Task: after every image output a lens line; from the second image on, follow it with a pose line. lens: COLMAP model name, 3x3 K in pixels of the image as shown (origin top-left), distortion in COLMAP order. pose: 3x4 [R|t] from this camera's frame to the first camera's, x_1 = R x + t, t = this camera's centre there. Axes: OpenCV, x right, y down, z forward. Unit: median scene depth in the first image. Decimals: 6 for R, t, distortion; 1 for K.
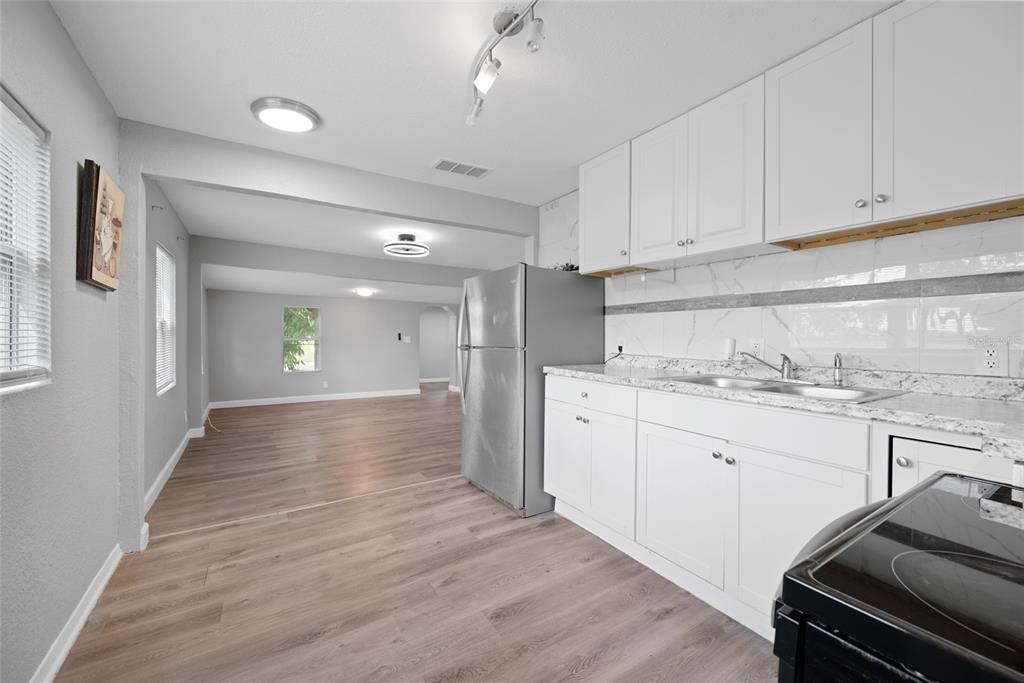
lens RADIAL K [[401.8, 0, 515.6], [0, 401.8, 337.4], [0, 0, 1]] dist [0.001804, 0.000590]
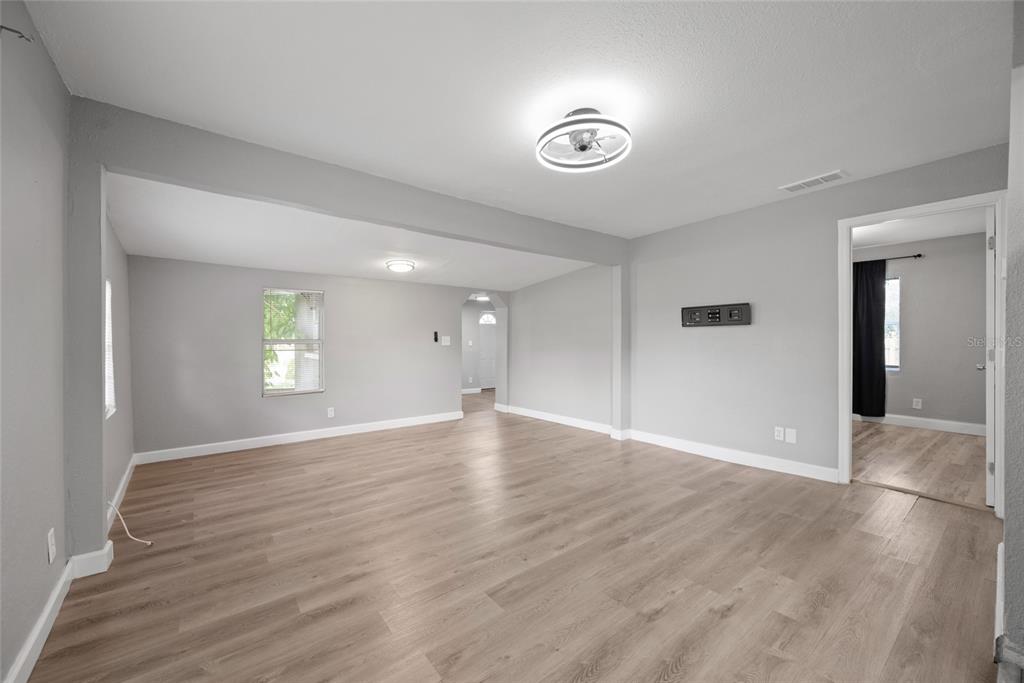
lens RADIAL K [[401.8, 0, 522.2], [0, 401.8, 349.2], [0, 0, 1]] dist [0.001804, 0.000590]
pose [[0.994322, -0.012033, 0.105726, -0.245885], [0.008780, 0.999475, 0.031180, -0.001066], [-0.106046, -0.030074, 0.993906, 0.345967]]
